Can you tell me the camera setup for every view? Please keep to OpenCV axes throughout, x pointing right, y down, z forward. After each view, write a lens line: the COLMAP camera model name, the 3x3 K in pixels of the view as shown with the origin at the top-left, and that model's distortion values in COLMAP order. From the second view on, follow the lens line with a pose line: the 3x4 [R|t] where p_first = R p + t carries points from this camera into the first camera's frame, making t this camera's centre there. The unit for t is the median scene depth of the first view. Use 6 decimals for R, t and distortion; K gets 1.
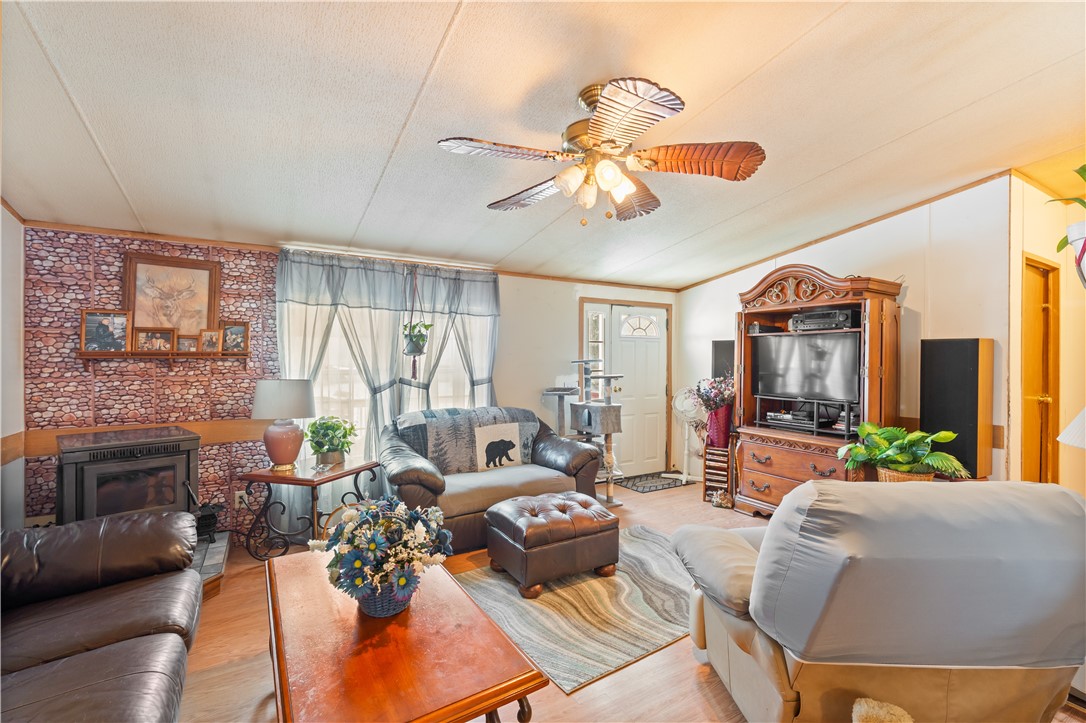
lens RADIAL K [[481.9, 0, 546.6], [0, 481.9, 359.1], [0, 0, 1]] dist [-0.002227, 0.000223]
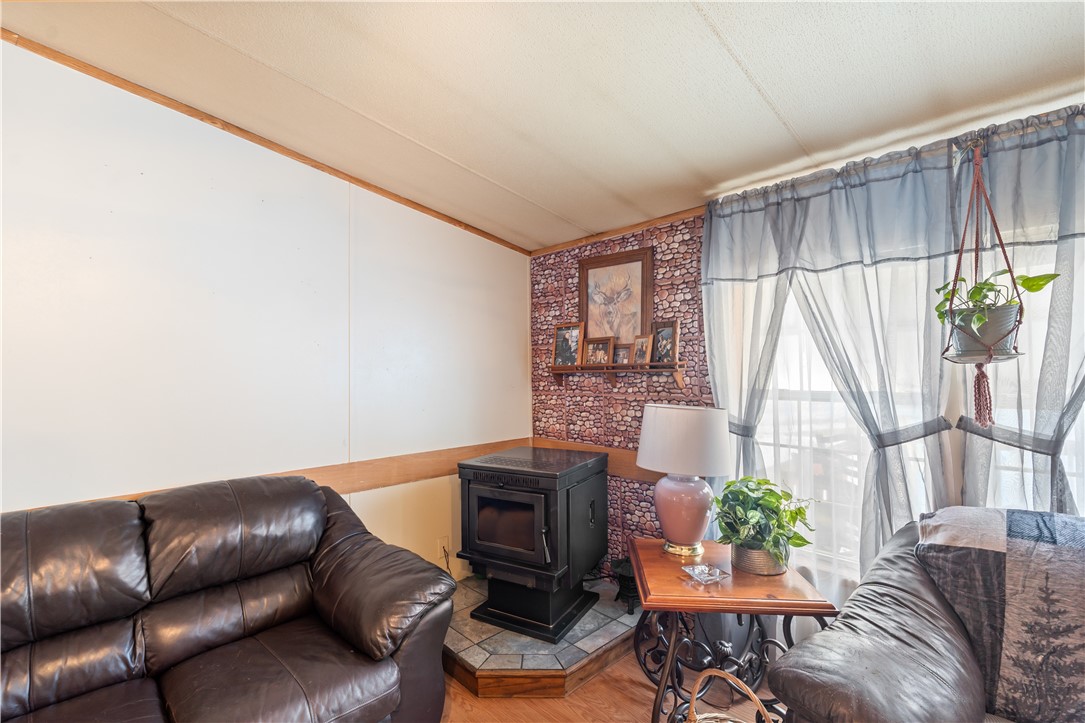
lens RADIAL K [[481.5, 0, 546.1], [0, 481.5, 359.1], [0, 0, 1]] dist [-0.002227, 0.000223]
pose [[0.224568, -0.027749, -0.974063, 0.027034], [0.007710, 0.999614, -0.026699, -0.003020], [0.974428, -0.001514, 0.224695, 0.669857]]
